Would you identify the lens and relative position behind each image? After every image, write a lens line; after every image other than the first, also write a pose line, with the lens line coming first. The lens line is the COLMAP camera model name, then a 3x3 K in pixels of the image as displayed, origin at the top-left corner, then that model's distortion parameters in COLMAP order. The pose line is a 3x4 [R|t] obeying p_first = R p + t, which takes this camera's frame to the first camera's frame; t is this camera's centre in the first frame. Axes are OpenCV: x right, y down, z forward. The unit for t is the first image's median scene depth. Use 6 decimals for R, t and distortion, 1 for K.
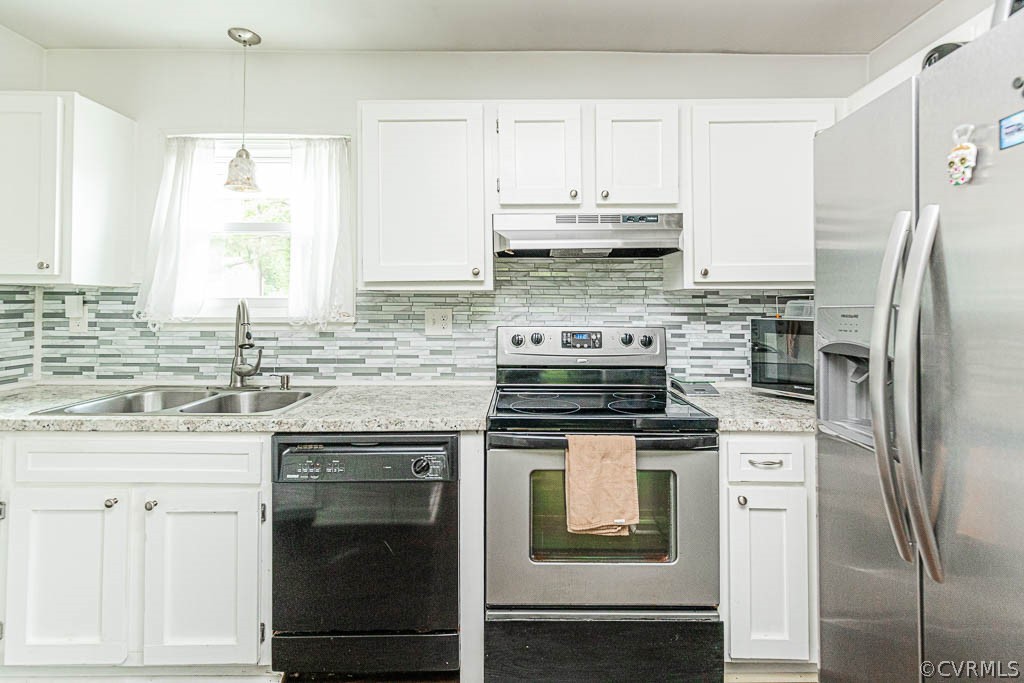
lens RADIAL K [[464.4, 0, 518.8], [0, 464.4, 297.2], [0, 0, 1]] dist [0.008945, -0.001793]
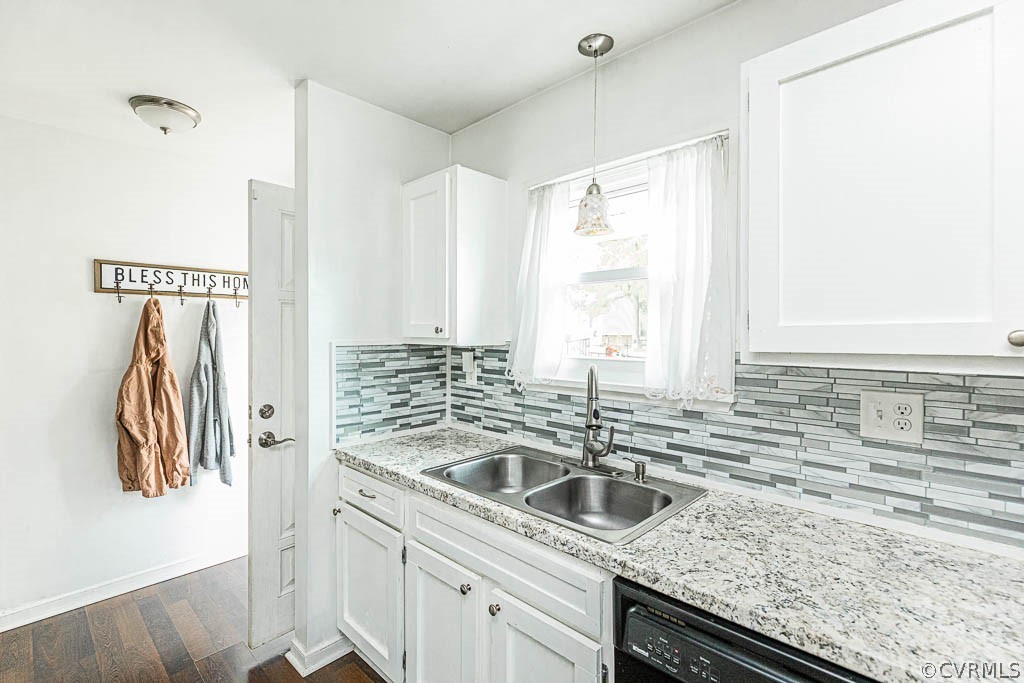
lens RADIAL K [[464.4, 0, 509.0], [0, 464.4, 340.6], [0, 0, 1]] dist [0.008945, -0.001793]
pose [[0.713010, 0.012712, -0.701039, -0.109187], [0.010210, 0.999541, 0.028510, -0.060285], [0.701080, -0.027485, 0.712553, 0.282589]]
